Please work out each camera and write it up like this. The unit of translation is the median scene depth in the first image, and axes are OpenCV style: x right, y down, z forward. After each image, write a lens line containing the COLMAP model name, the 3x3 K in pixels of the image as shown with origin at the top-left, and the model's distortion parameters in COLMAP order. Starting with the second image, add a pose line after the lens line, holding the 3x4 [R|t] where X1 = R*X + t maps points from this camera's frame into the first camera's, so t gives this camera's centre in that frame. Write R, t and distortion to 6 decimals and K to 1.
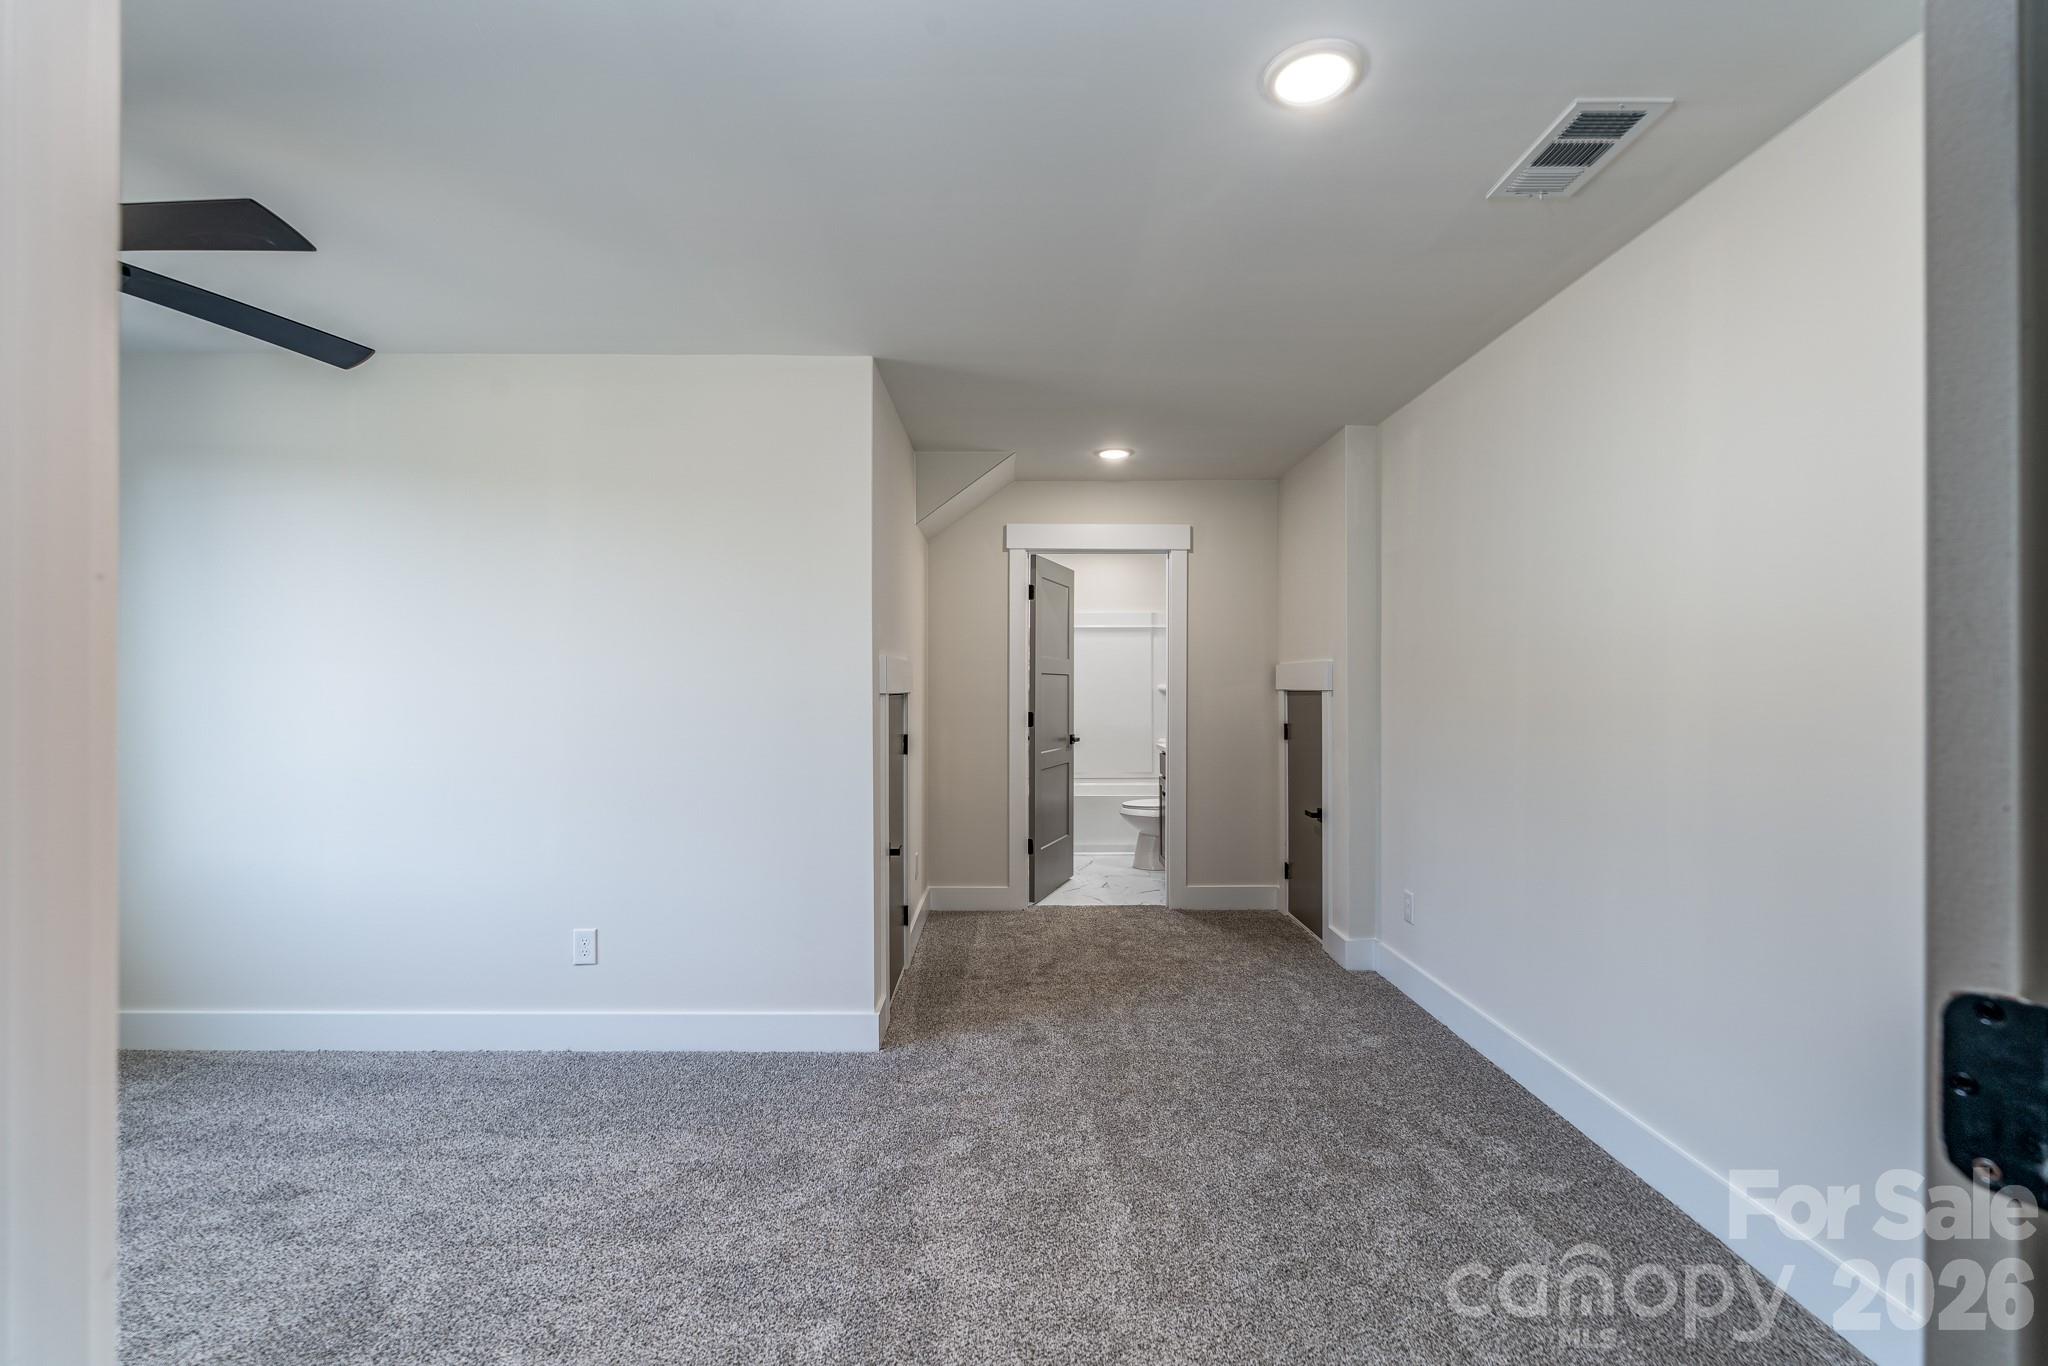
lens RADIAL K [[919.8, 0, 1023.2], [0, 919.8, 682.3], [0, 0, 1]] dist [-0.006589, 0.001238]
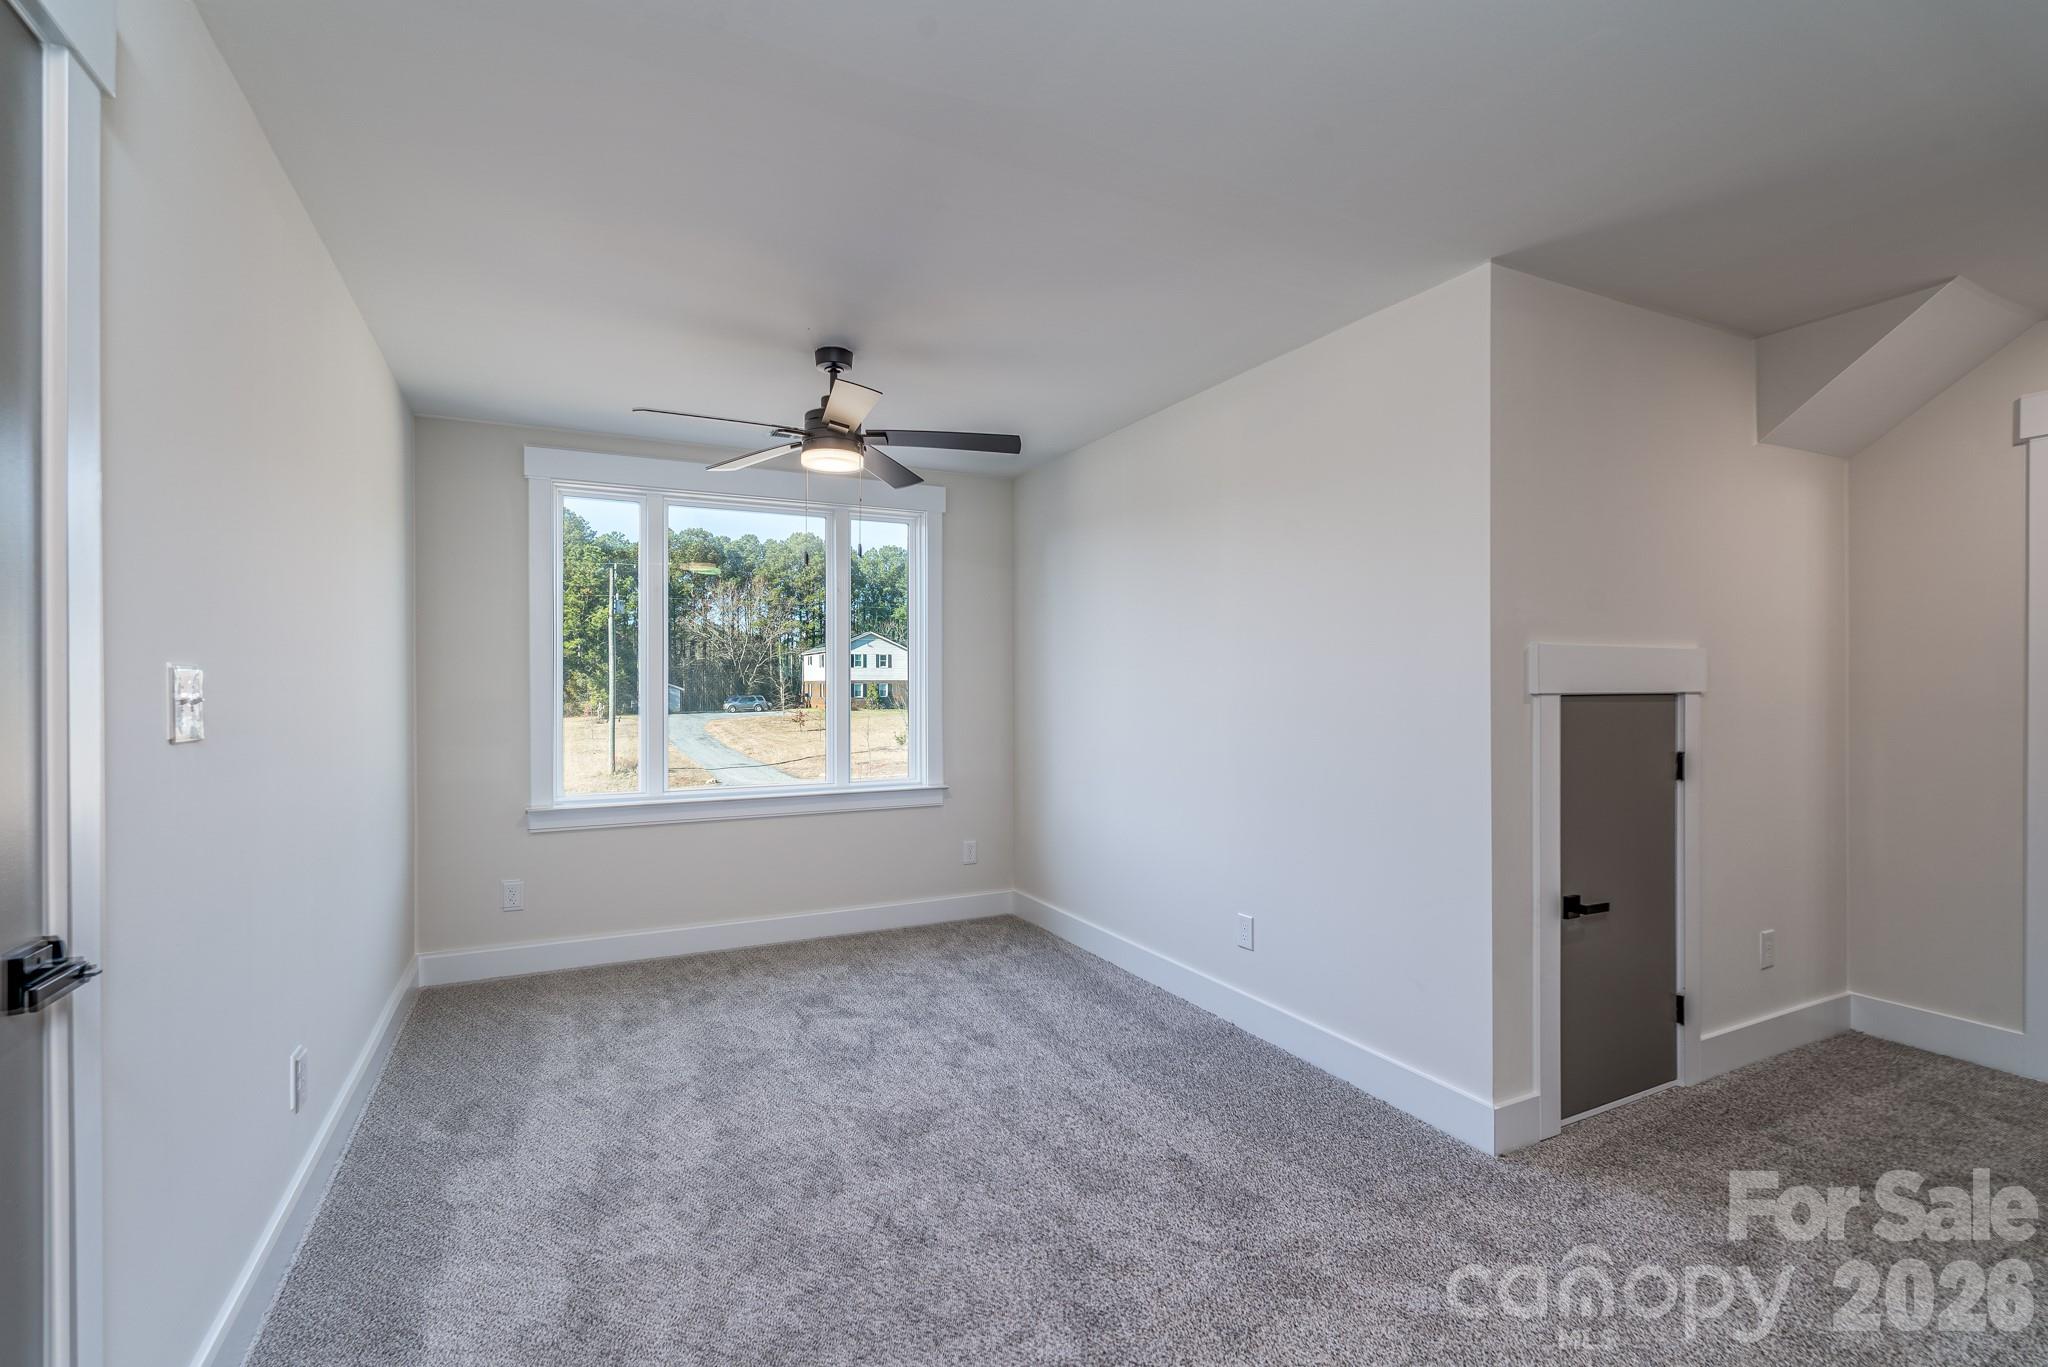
lens RADIAL K [[919.8, 0, 1014.8], [0, 919.8, 688.2], [0, 0, 1]] dist [-0.006589, 0.001238]
pose [[0.418691, -0.003298, -0.908123, 0.385025], [0.011354, 0.999934, 0.001604, 0.001784], [0.908058, -0.010982, 0.418701, 0.322540]]
